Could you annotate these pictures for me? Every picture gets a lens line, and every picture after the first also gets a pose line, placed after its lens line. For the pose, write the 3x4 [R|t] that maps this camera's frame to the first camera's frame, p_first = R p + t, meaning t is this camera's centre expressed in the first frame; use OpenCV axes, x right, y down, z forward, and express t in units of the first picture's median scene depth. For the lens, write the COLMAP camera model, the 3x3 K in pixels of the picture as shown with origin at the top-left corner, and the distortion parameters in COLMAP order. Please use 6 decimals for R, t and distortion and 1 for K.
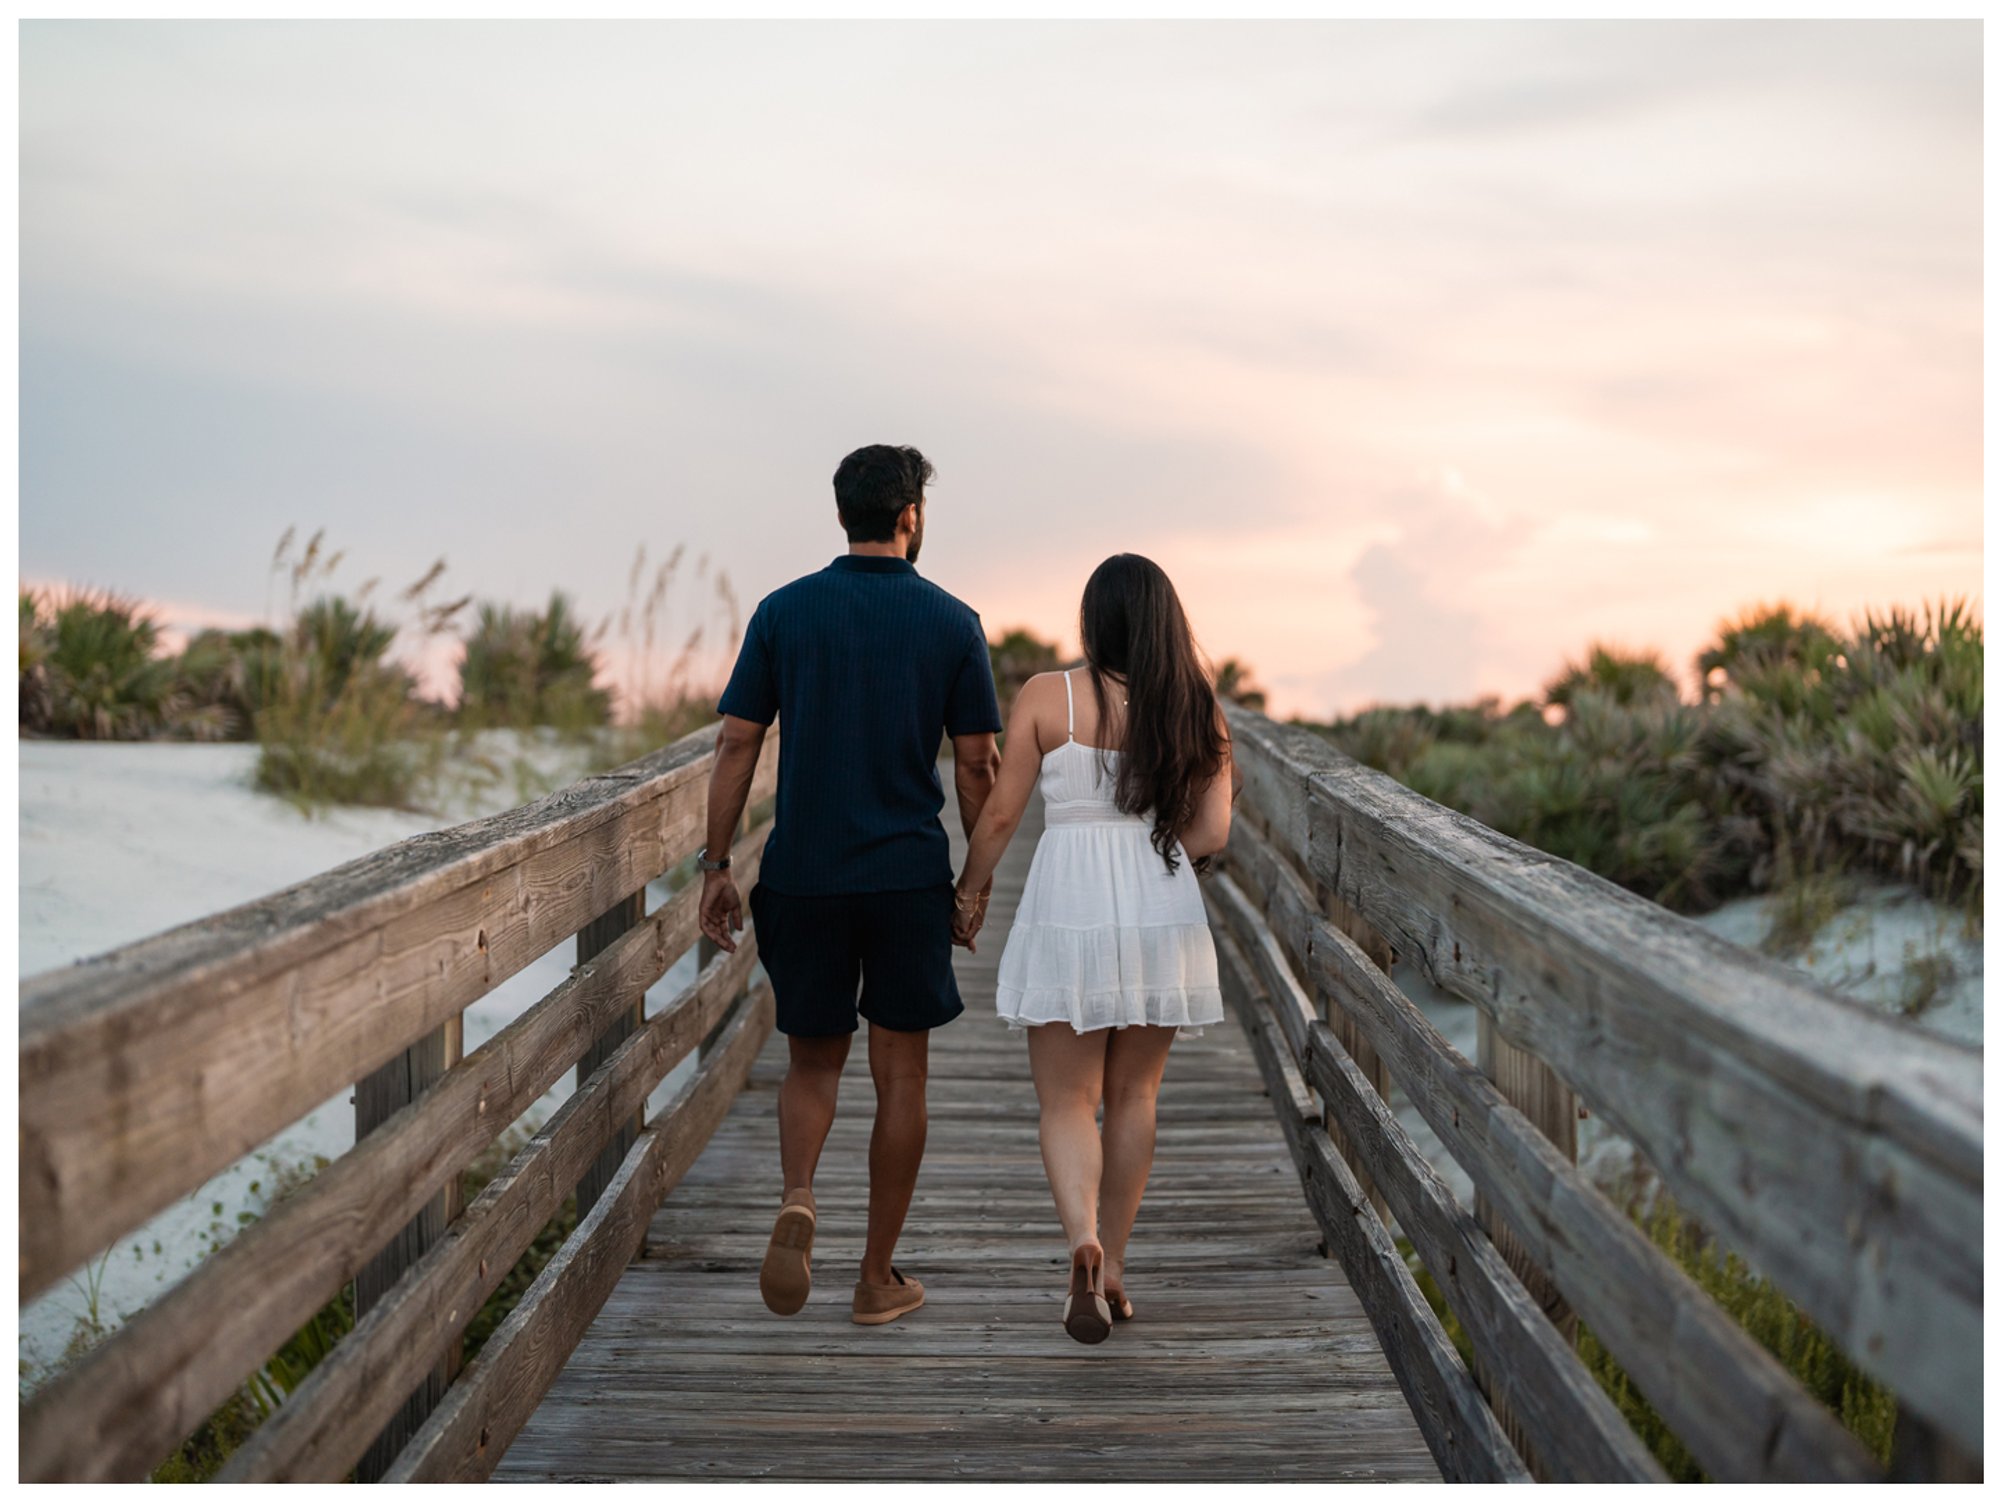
lens RADIAL K [[3168.9, 0, 1000.0], [0, 3168.9, 750.0], [0, 0, 1]] dist [-0.029102, -0.138016]
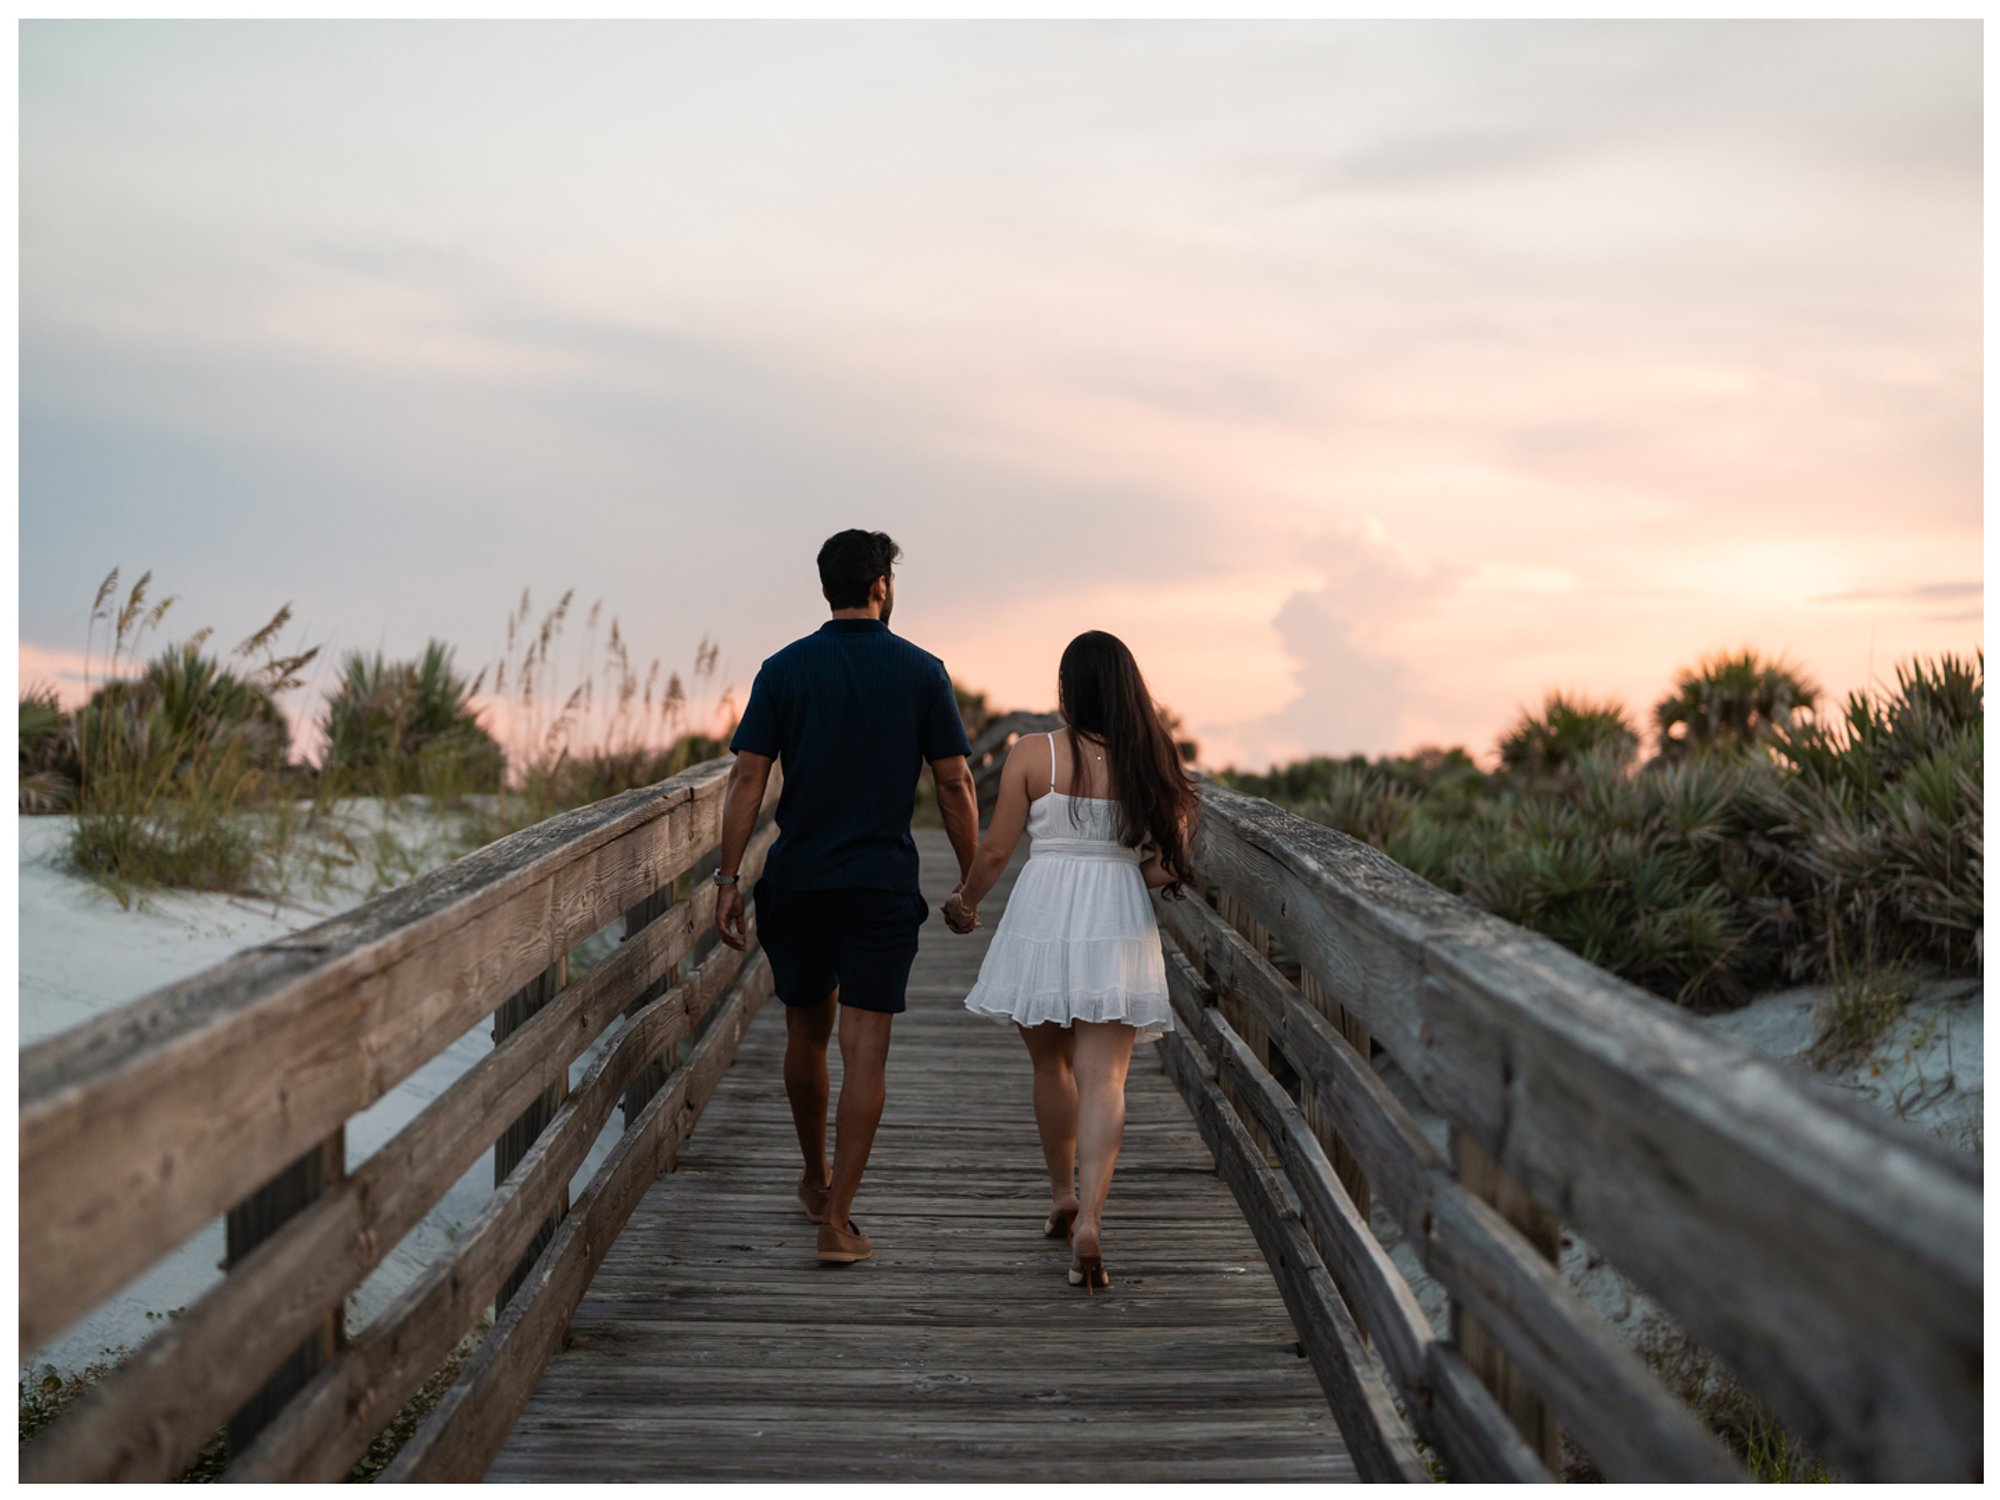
lens RADIAL K [[1659.8, 0, 997.2], [0, 1659.8, 721.3], [0, 0, 1]] dist [-0.012893, -0.008571]
pose [[0.999142, -0.003953, 0.041229, 0.001339], [0.003960, 0.999992, -0.000084, -0.028354], [-0.041229, 0.000247, 0.999150, 0.550514]]
